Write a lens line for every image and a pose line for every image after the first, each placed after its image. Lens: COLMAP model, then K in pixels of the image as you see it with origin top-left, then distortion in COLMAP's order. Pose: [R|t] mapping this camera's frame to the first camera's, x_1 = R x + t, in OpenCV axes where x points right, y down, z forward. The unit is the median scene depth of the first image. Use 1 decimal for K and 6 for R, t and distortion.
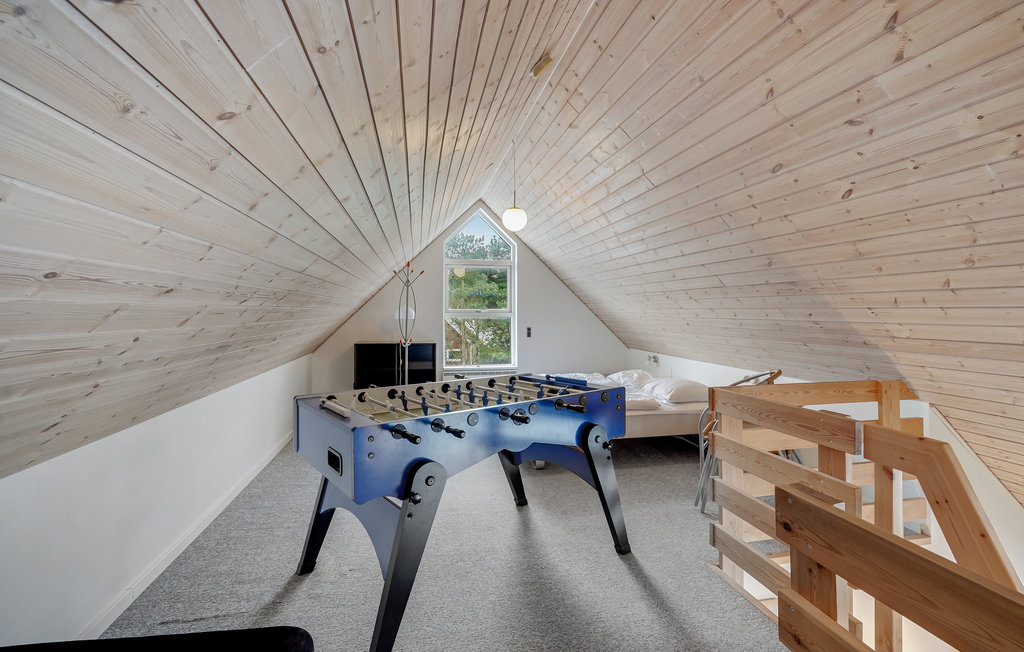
lens RADIAL K [[473.7, 0, 512.6], [0, 473.7, 328.7], [0, 0, 1]] dist [-0.038505, 0.021293]
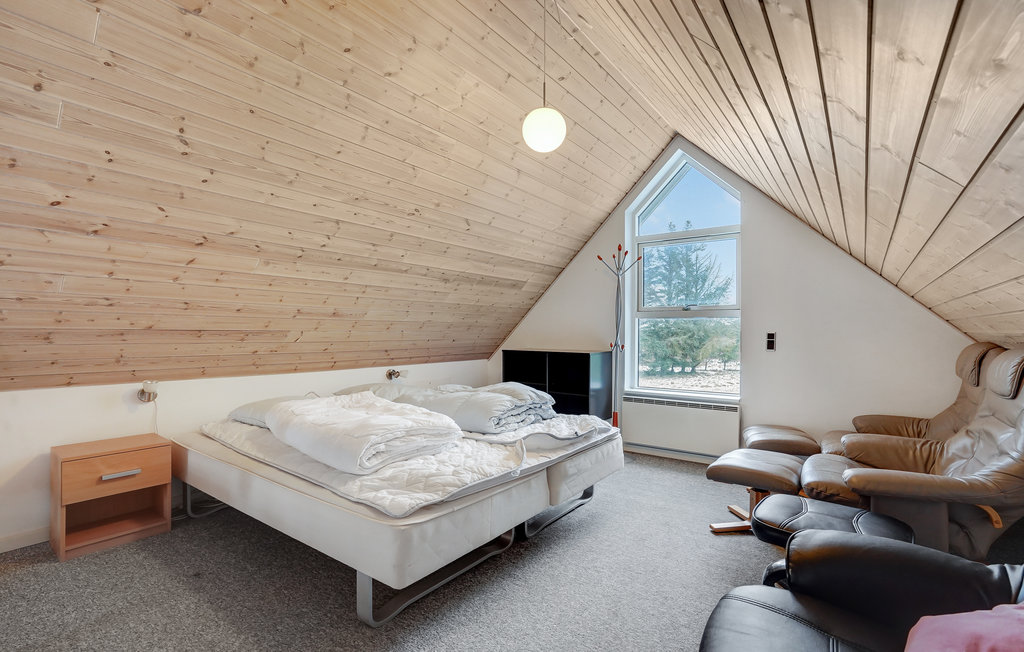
lens RADIAL K [[473.7, 0, 512.6], [0, 473.7, 328.7], [0, 0, 1]] dist [-0.038505, 0.021293]
pose [[0.663583, -0.014902, -0.747954, 0.272653], [-0.016378, 0.999273, -0.034440, 0.018348], [0.747923, 0.035104, 0.662856, 0.431056]]
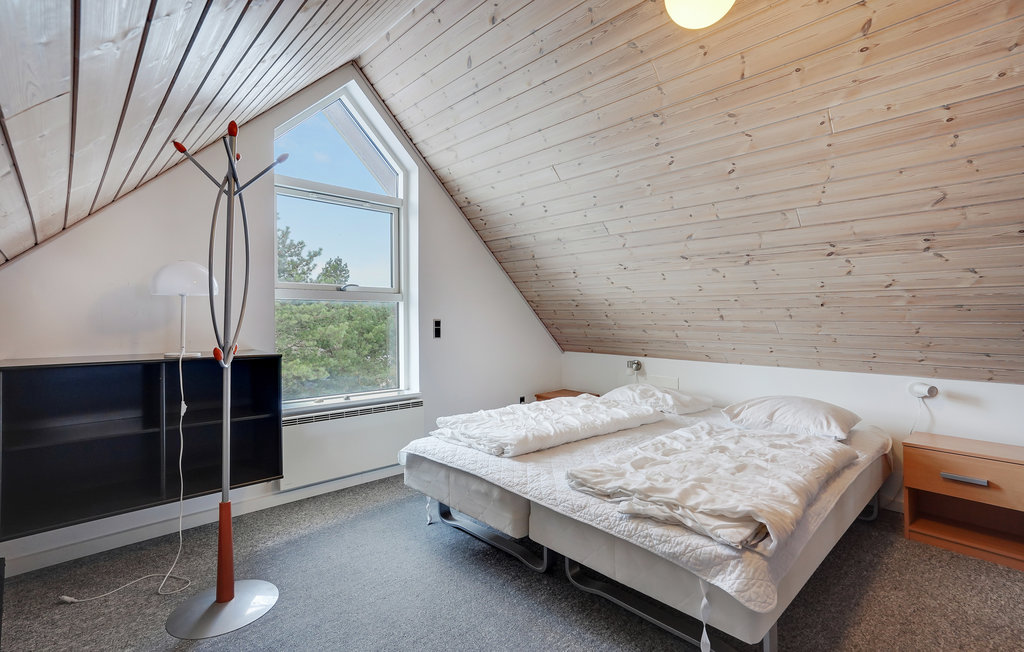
lens RADIAL K [[473.7, 0, 512.6], [0, 473.7, 328.7], [0, 0, 1]] dist [-0.038505, 0.021293]
pose [[0.851130, -0.009907, 0.524862, -0.199393], [0.017416, 0.999804, -0.009371, 0.015220], [-0.524666, 0.017116, 0.851136, 0.523006]]
